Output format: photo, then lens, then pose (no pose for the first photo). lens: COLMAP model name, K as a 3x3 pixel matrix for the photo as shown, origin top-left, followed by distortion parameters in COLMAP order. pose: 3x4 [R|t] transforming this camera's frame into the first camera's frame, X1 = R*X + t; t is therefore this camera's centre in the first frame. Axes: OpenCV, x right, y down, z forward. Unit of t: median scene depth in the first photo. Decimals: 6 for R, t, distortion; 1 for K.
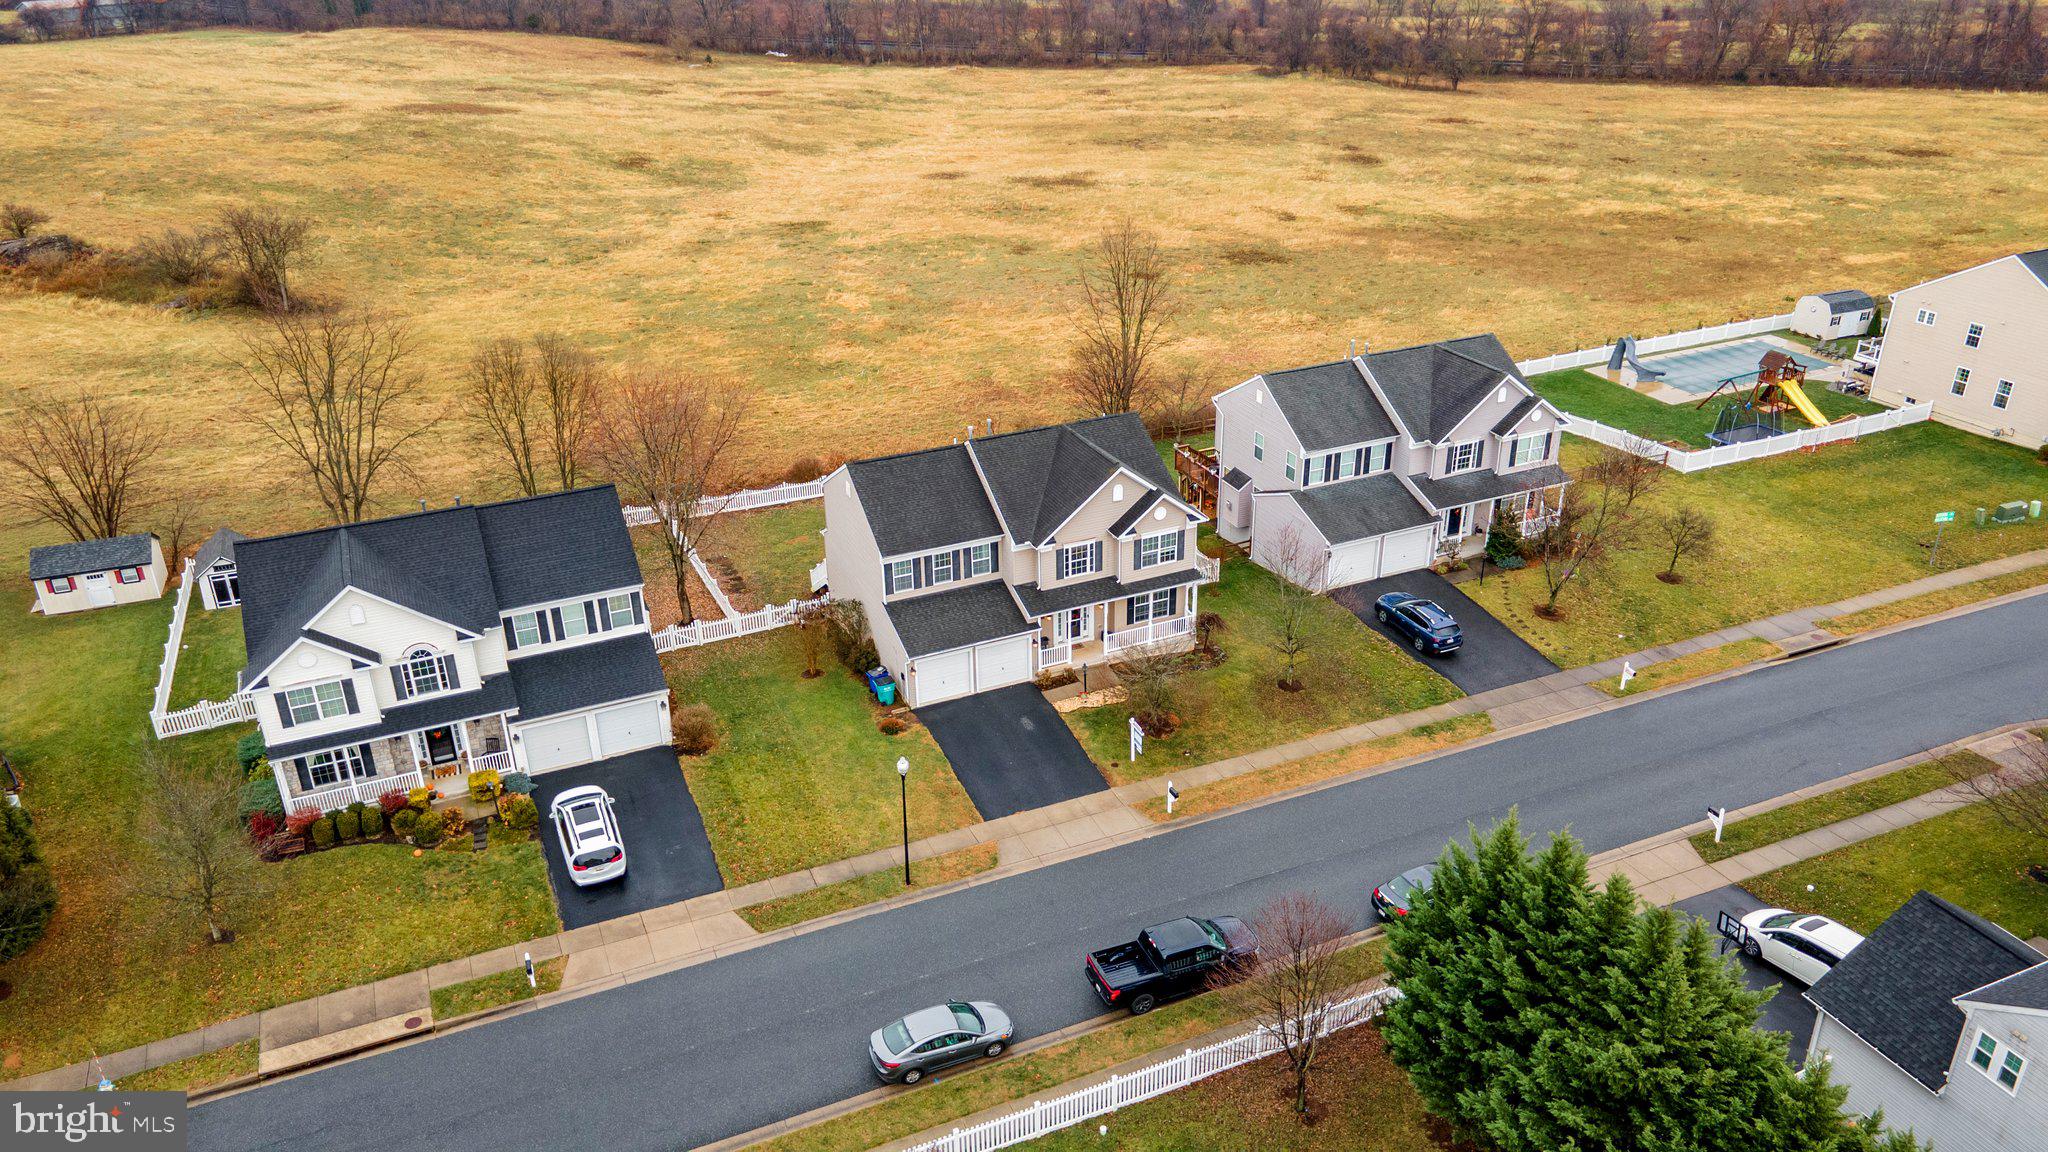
lens RADIAL K [[1483.8, 0, 1047.3], [0, 1483.8, 578.9], [0, 0, 1]] dist [0.034088, 0.010107]
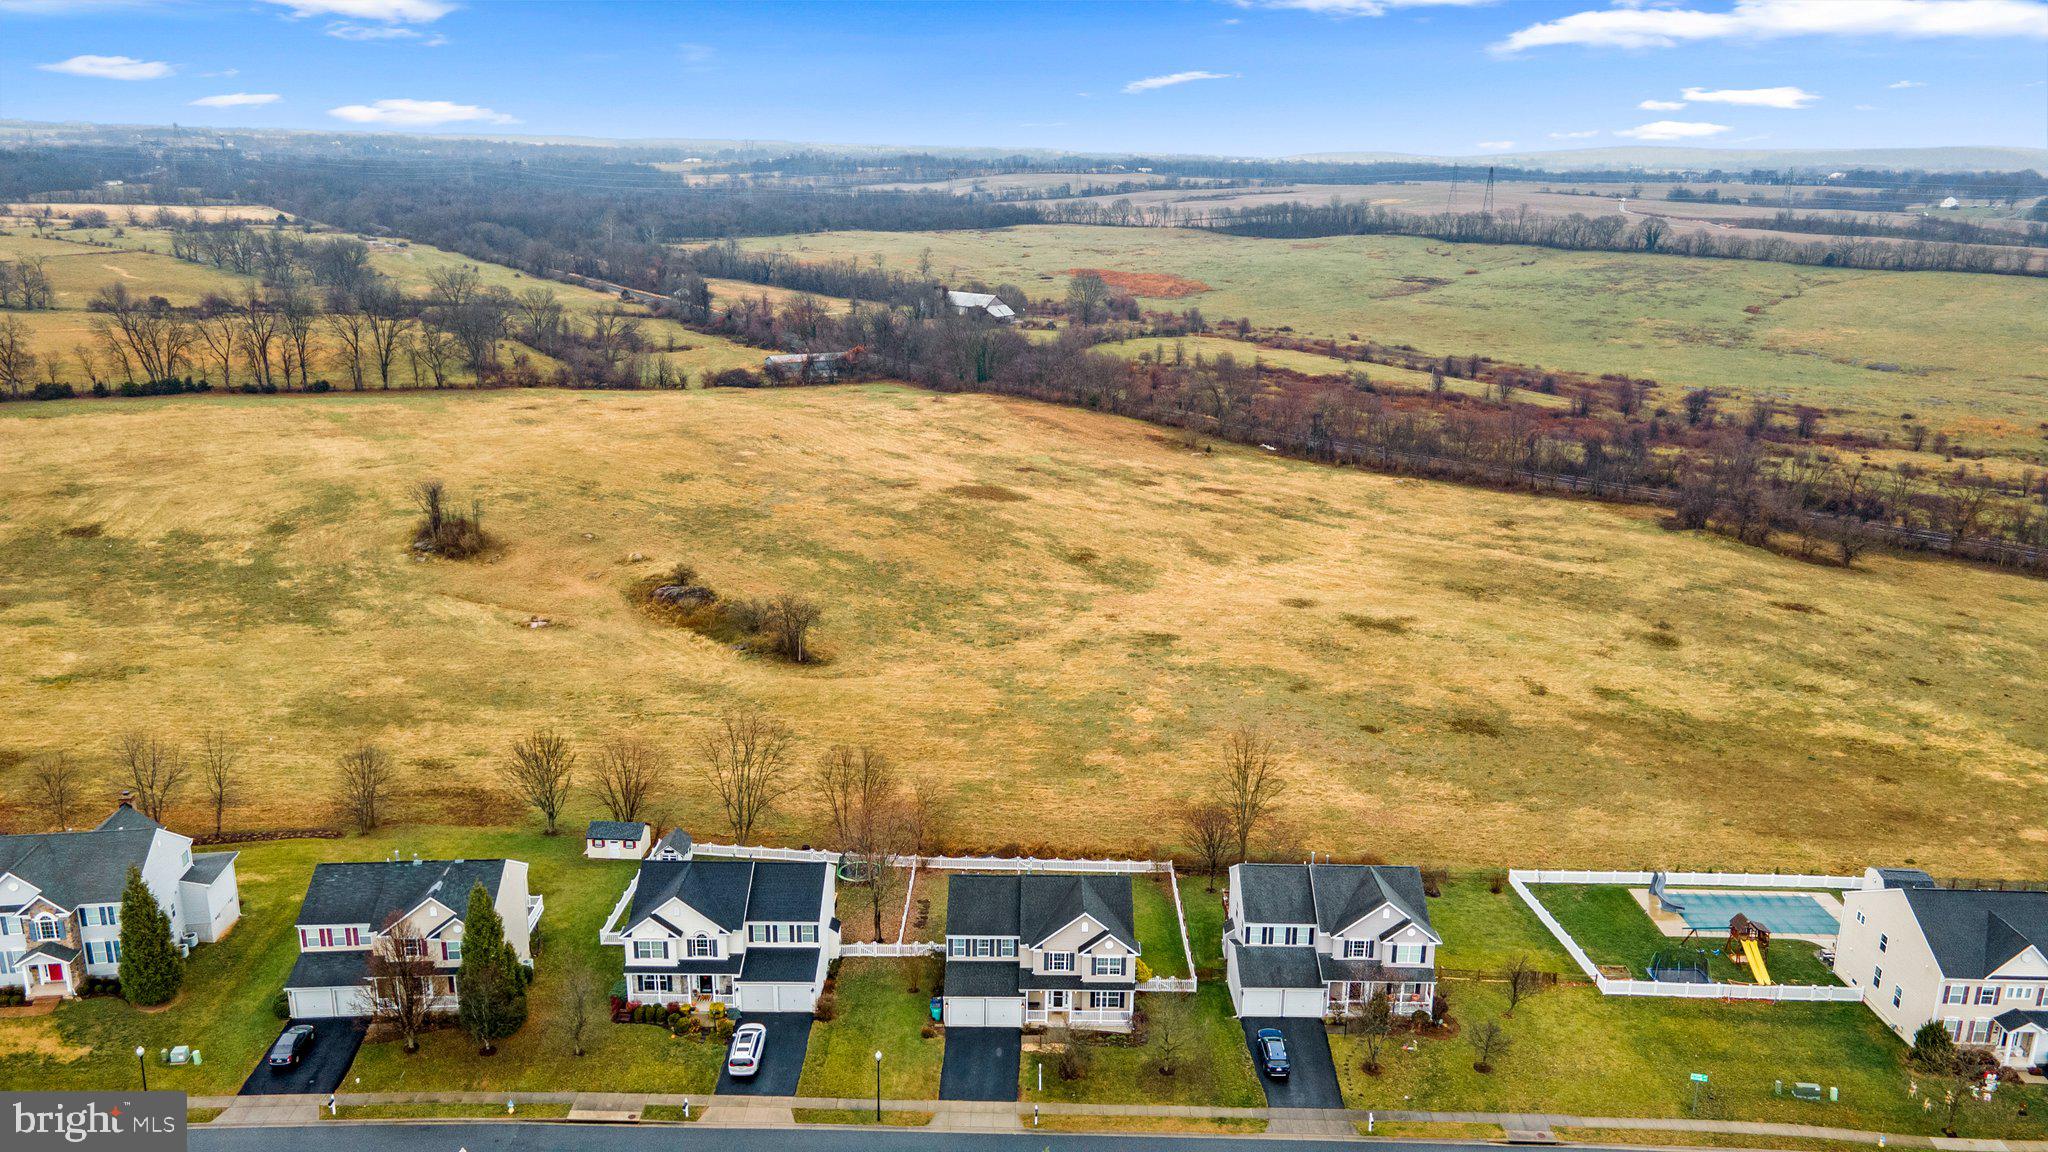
lens RADIAL K [[1483.8, 0, 1047.3], [0, 1483.8, 578.9], [0, 0, 1]] dist [0.034088, 0.010107]
pose [[0.912047, 0.137744, -0.386261, 0.596429], [-0.204363, 0.969276, -0.136891, -0.198222], [0.355537, 0.203789, 0.912175, -0.635633]]
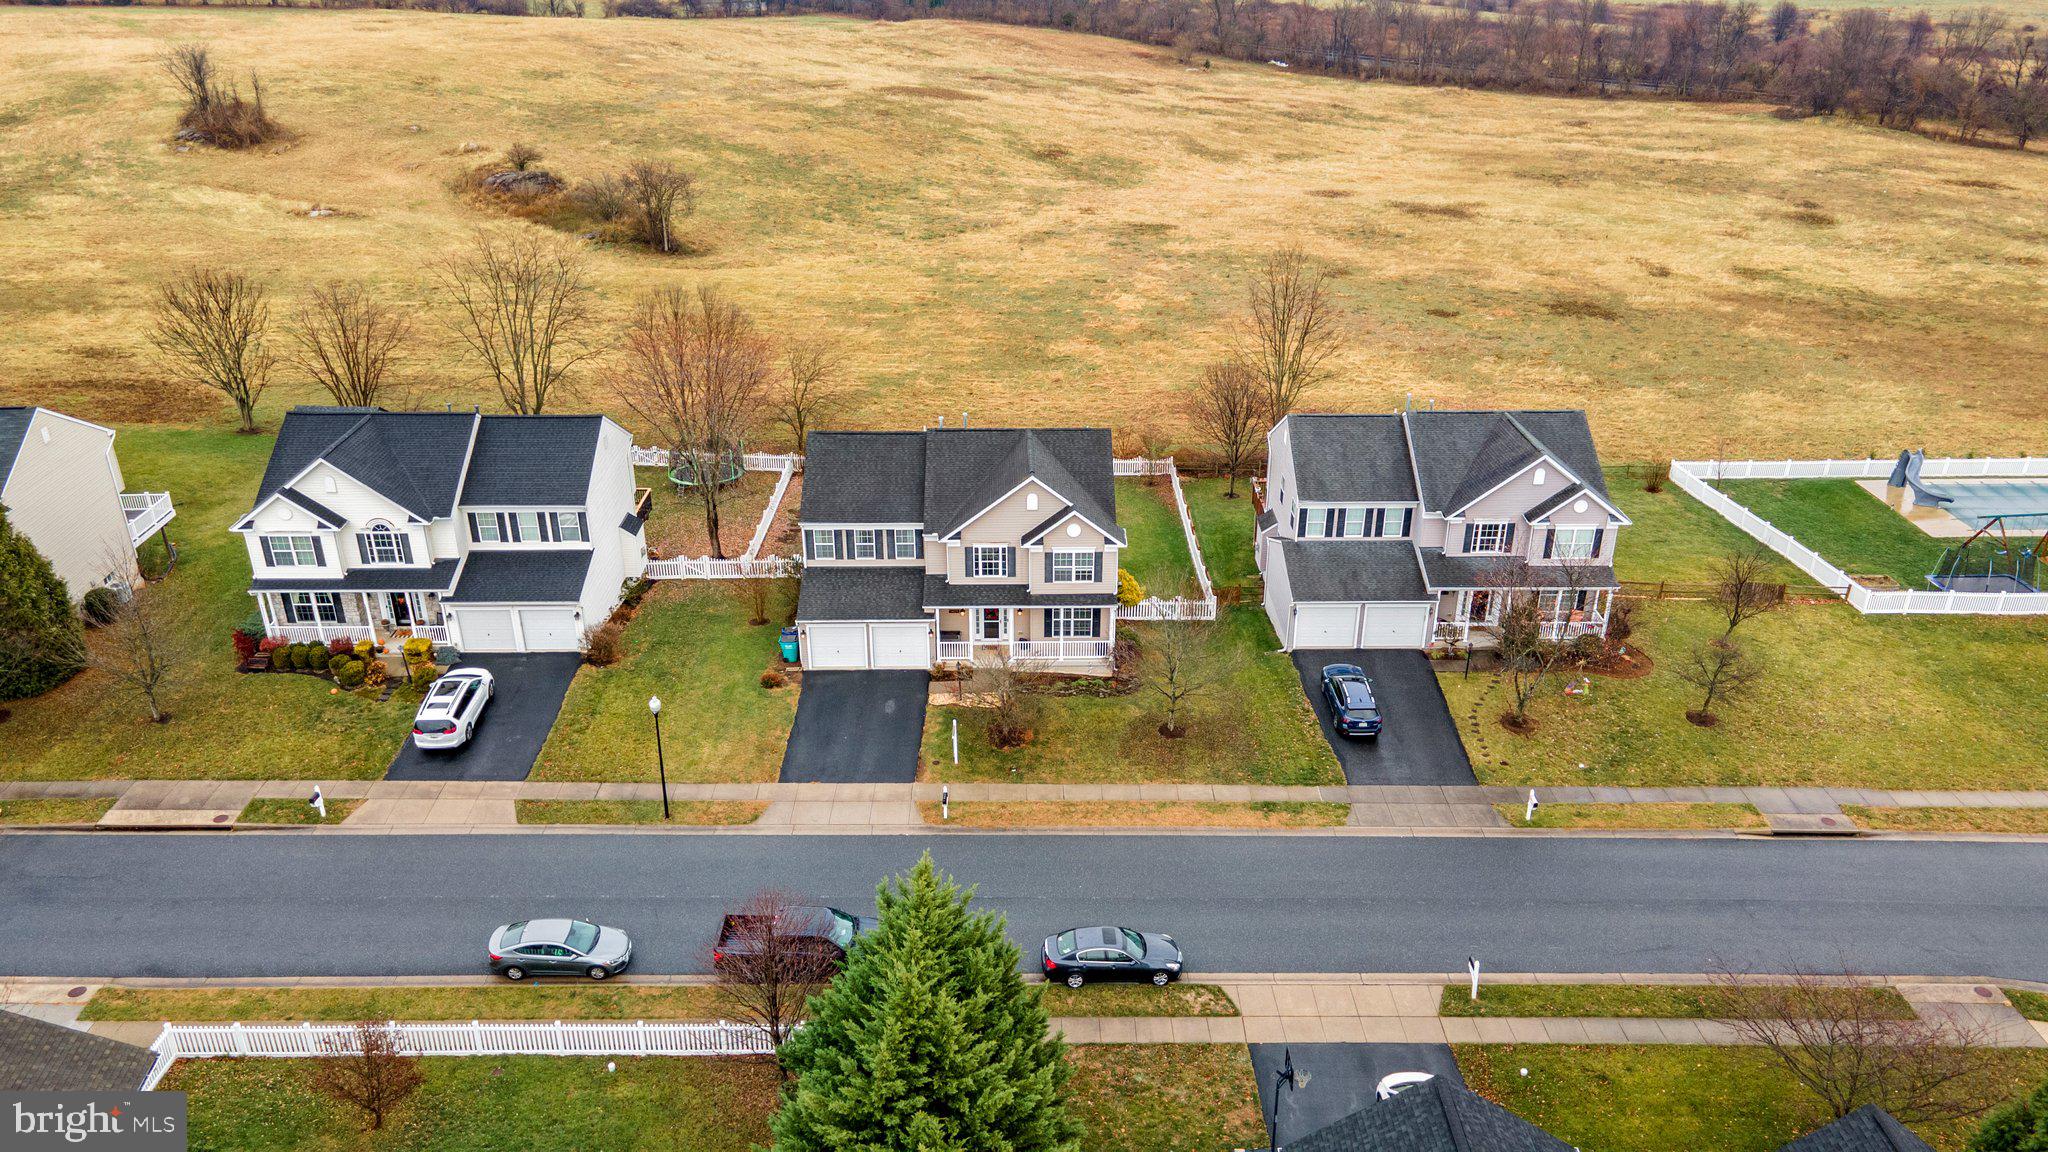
lens RADIAL K [[1483.8, 0, 1047.3], [0, 1483.8, 578.9], [0, 0, 1]] dist [0.034088, 0.010107]
pose [[0.918129, 0.187805, -0.348954, 0.404257], [-0.190212, 0.981352, 0.027693, -0.035886], [0.347648, 0.040949, 0.936730, 0.069974]]
